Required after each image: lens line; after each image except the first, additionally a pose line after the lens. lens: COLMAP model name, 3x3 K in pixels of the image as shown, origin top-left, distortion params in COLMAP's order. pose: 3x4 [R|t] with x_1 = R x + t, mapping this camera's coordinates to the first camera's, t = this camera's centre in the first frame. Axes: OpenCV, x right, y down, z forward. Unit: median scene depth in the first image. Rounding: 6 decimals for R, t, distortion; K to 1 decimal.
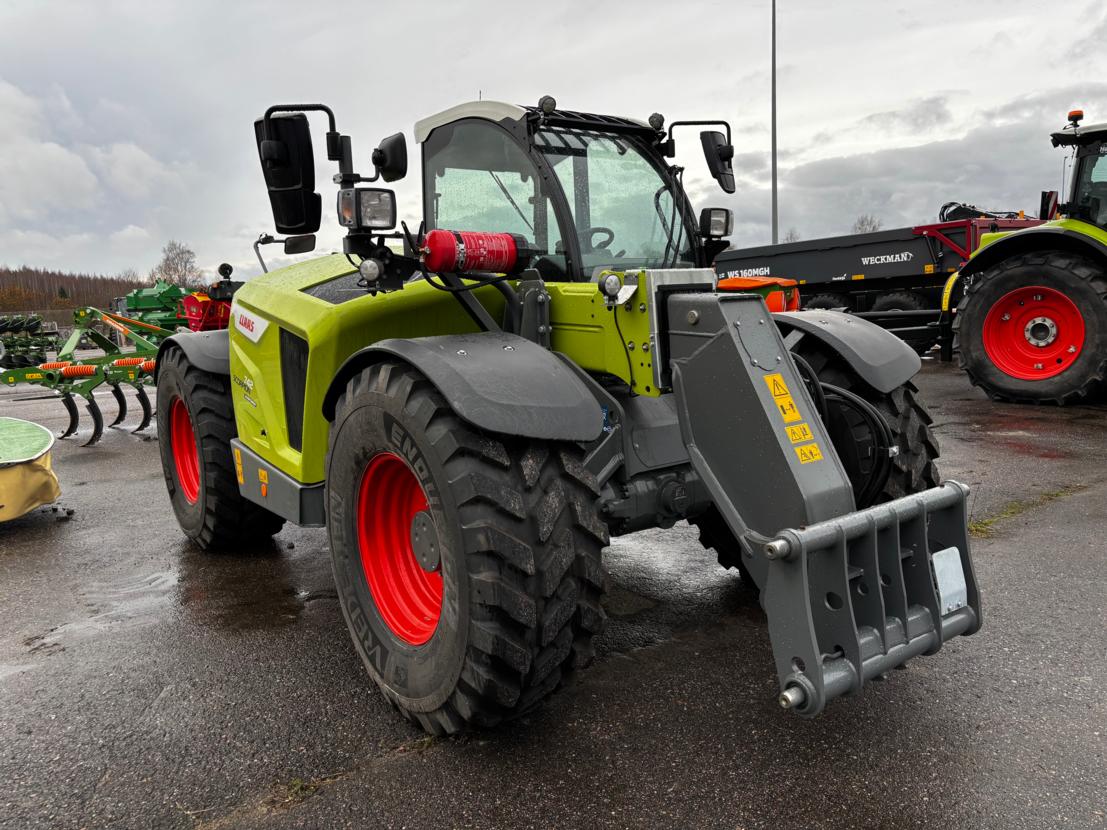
lens RADIAL K [[837.8, 0, 550.2], [0, 837.8, 419.7], [0, 0, 1]] dist [0.051597, -0.058464]
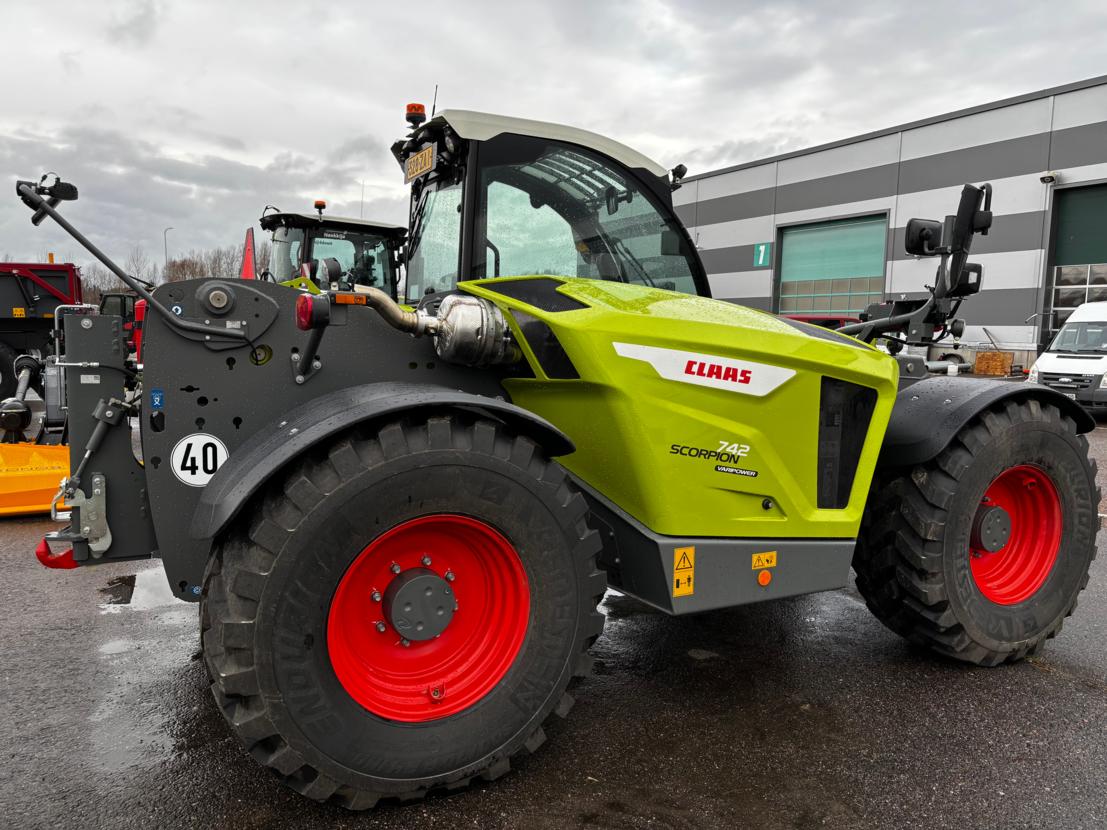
lens RADIAL K [[837.8, 0, 550.2], [0, 837.8, 419.7], [0, 0, 1]] dist [0.051597, -0.058464]
pose [[0.136279, -0.060703, 0.988809, -0.570802], [0.118629, 0.991939, 0.044546, -0.062689], [-0.983542, 0.111231, 0.142382, 0.529647]]
